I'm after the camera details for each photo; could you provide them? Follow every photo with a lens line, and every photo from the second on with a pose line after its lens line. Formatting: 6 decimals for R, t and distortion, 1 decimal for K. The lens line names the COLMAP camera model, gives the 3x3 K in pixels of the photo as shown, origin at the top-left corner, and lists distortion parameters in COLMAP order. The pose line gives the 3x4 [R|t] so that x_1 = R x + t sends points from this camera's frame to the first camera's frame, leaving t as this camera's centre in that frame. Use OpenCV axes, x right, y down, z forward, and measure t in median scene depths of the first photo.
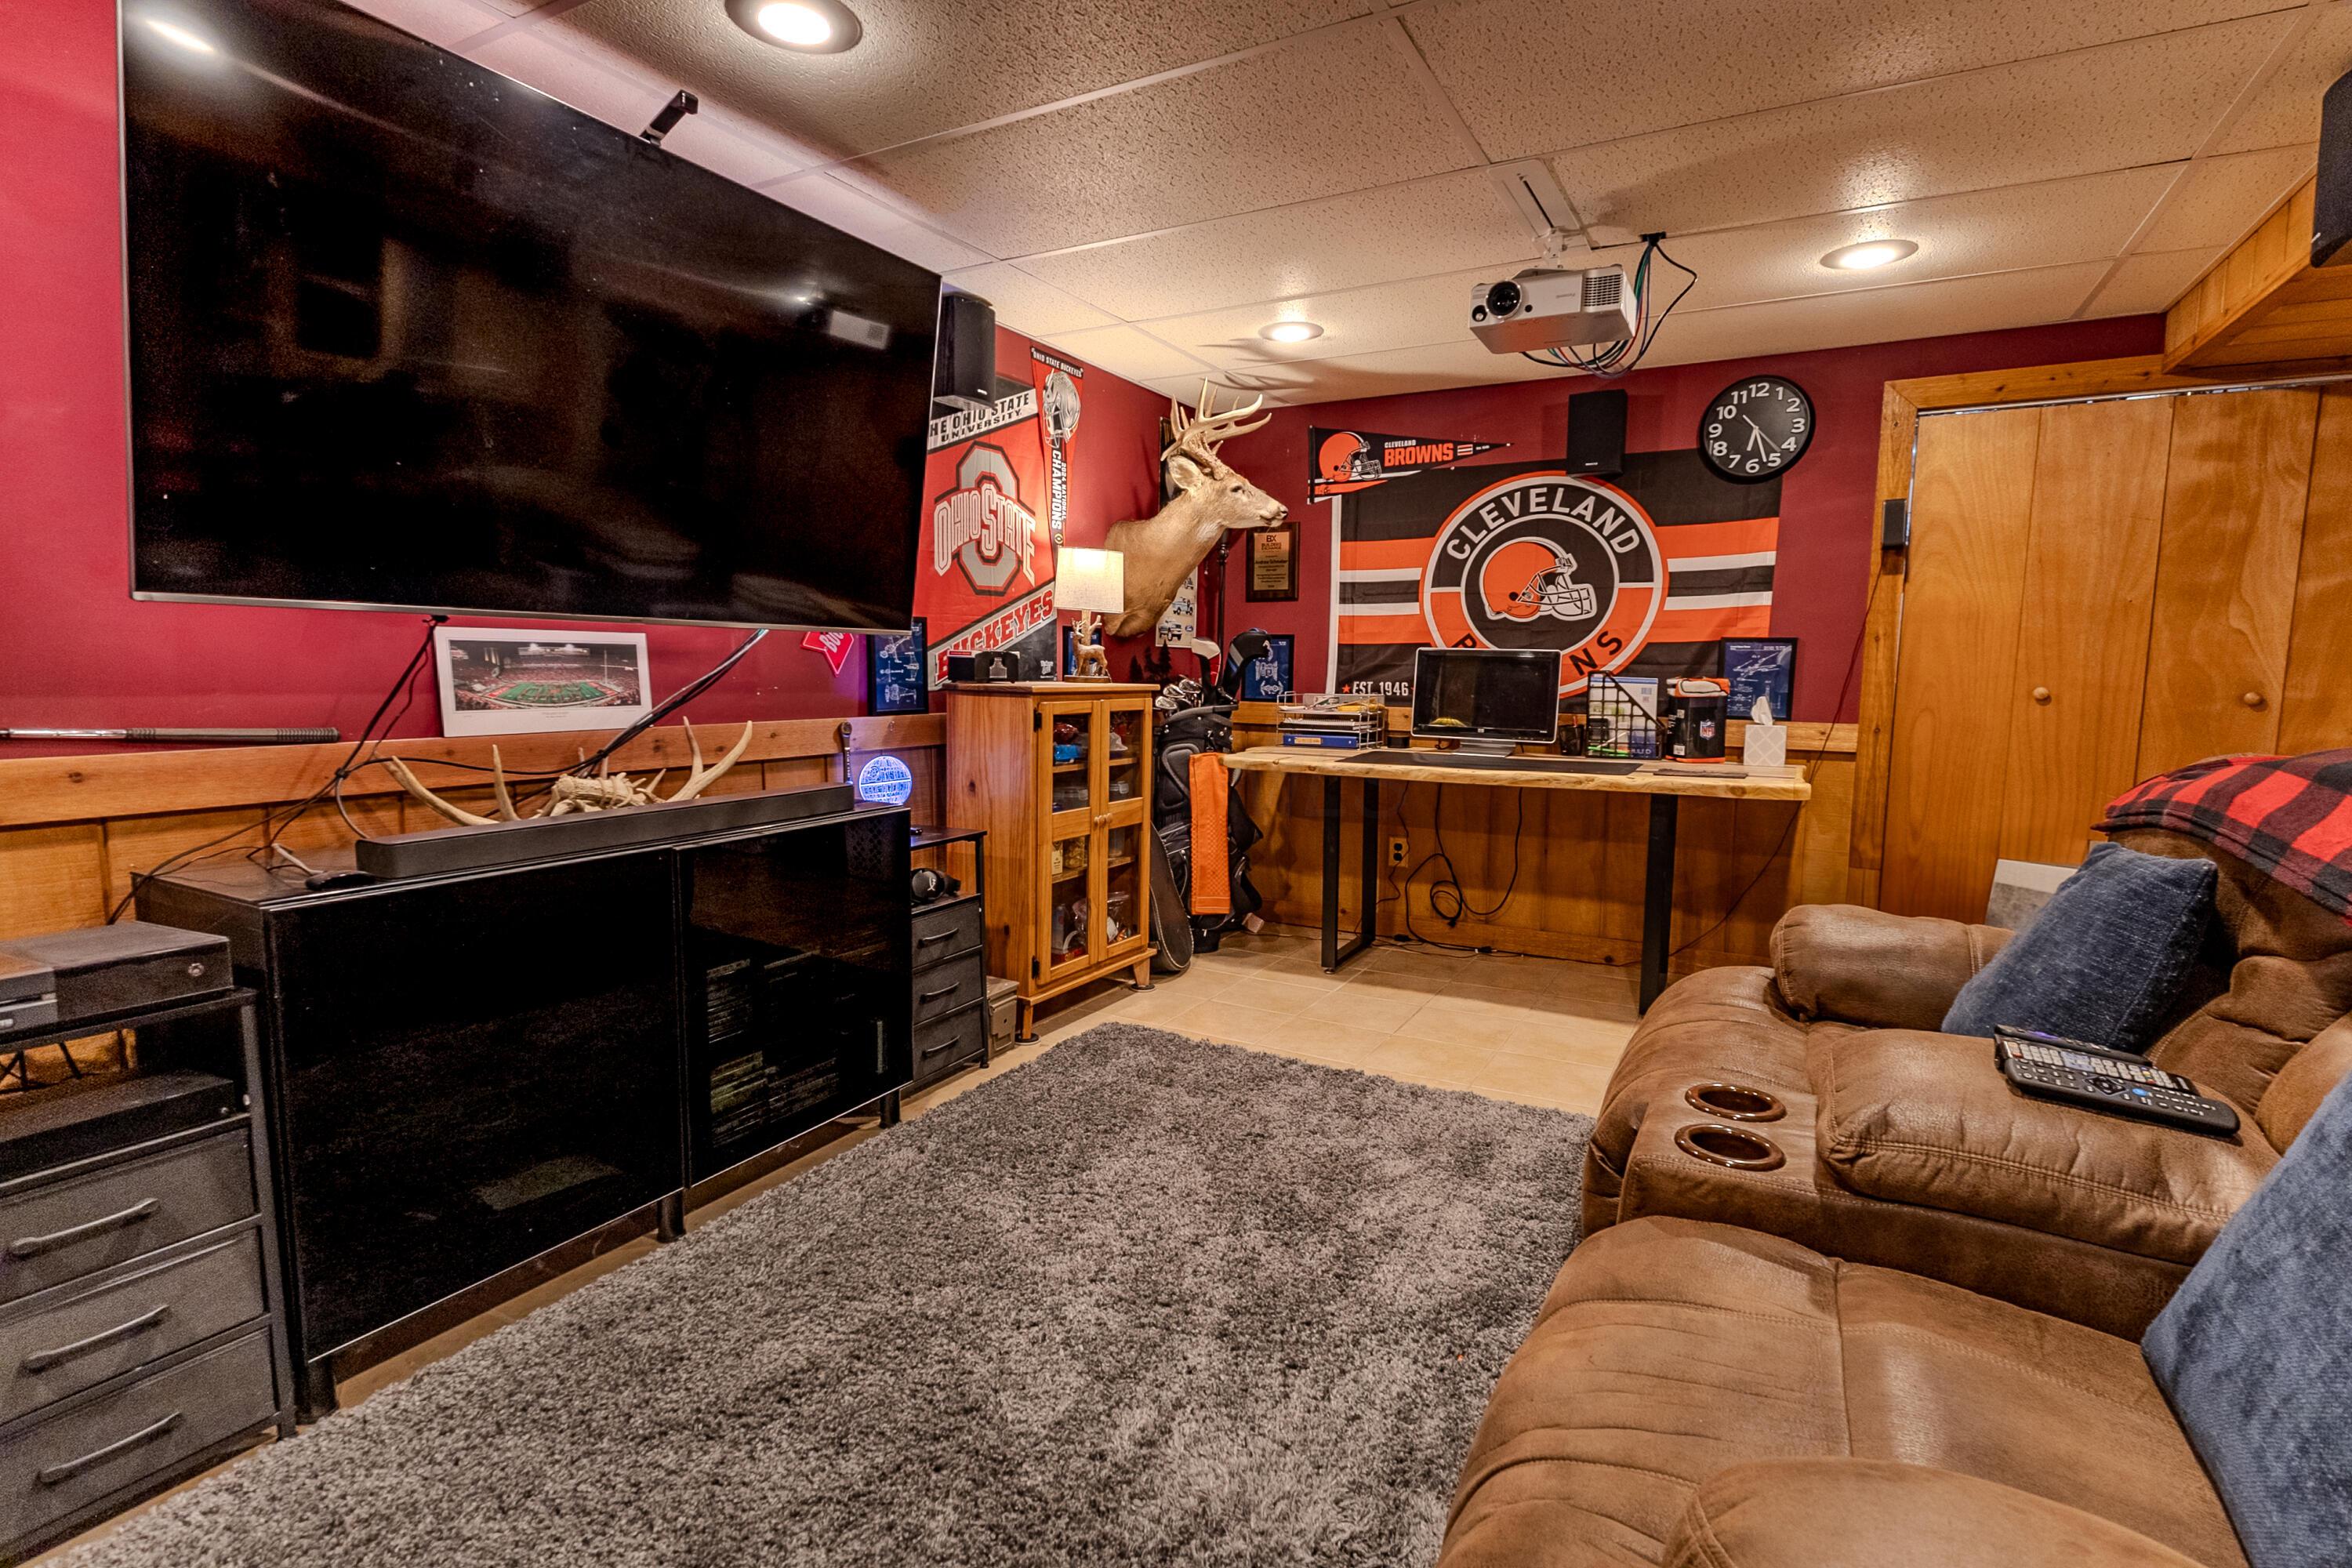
lens RADIAL K [[1146.6, 0, 1173.7], [0, 1146.6, 790.0], [0, 0, 1]] dist [-0.003082, -0.002112]
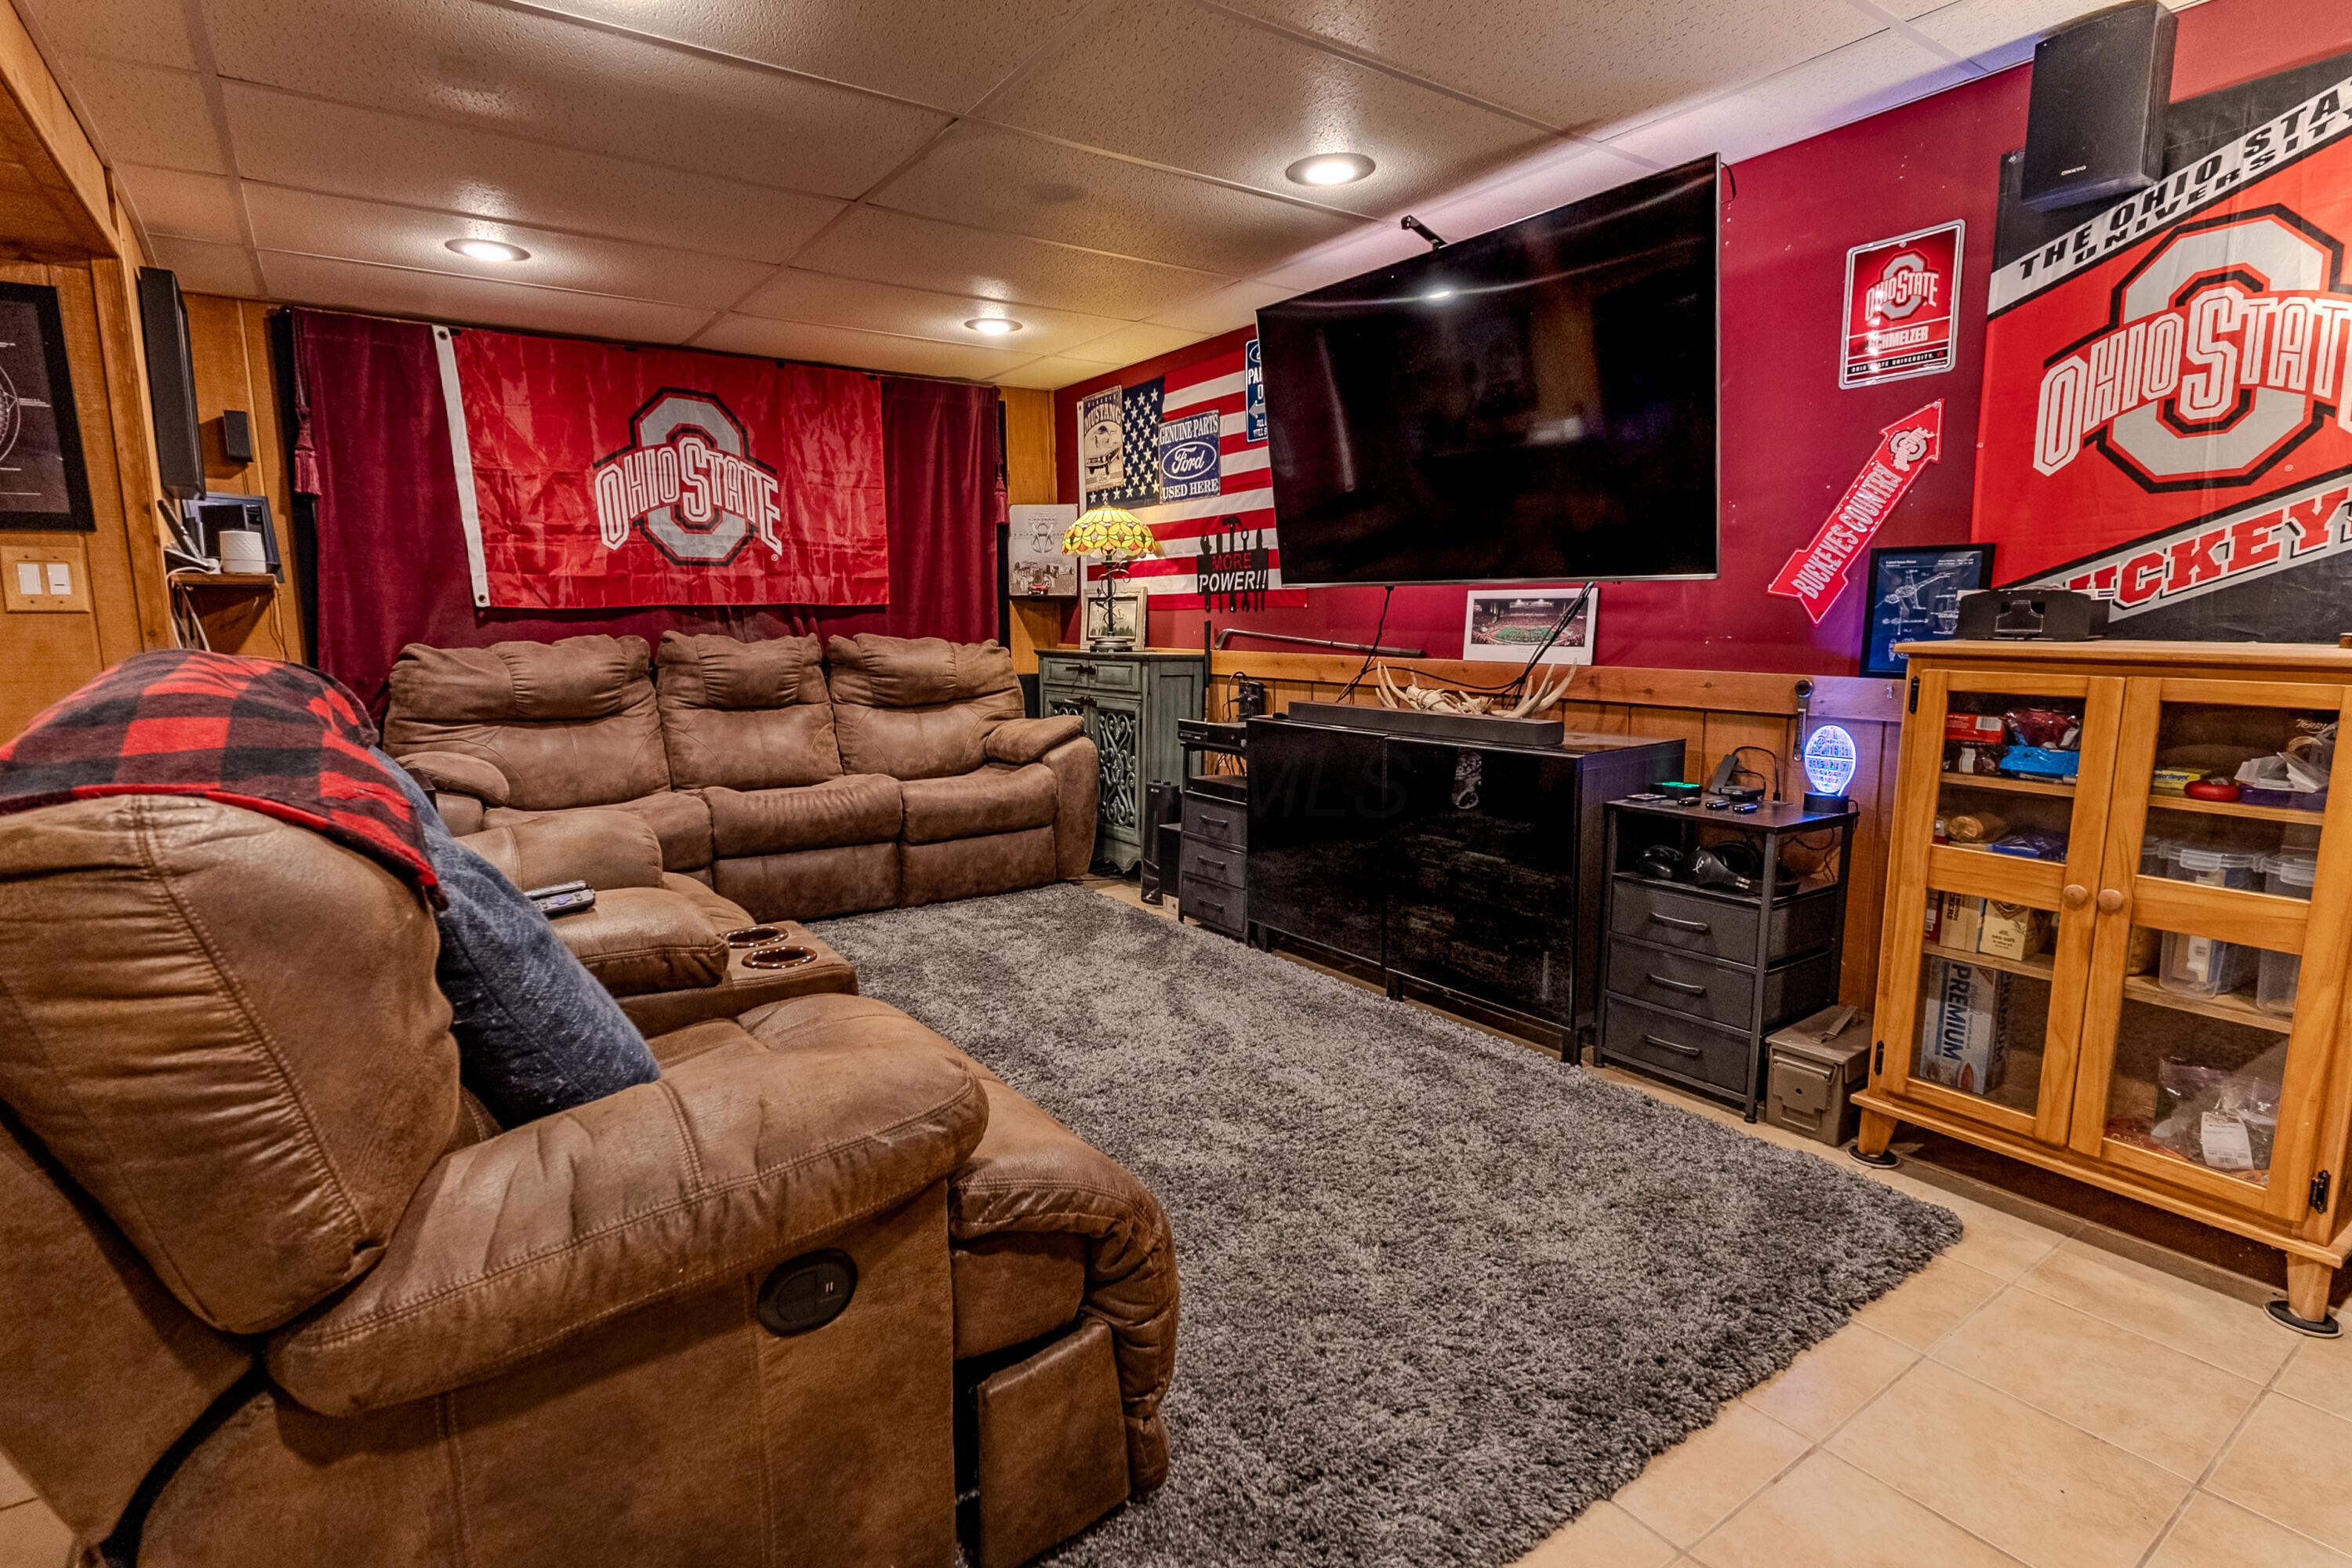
lens RADIAL K [[1146.6, 0, 1173.1], [0, 1146.6, 782.9], [0, 0, 1]] dist [-0.003082, -0.002112]
pose [[-0.454753, 0.130554, -0.880997, 0.624174], [-0.090901, 0.977228, 0.191736, -0.094409], [0.885967, 0.167276, -0.432530, 0.864104]]
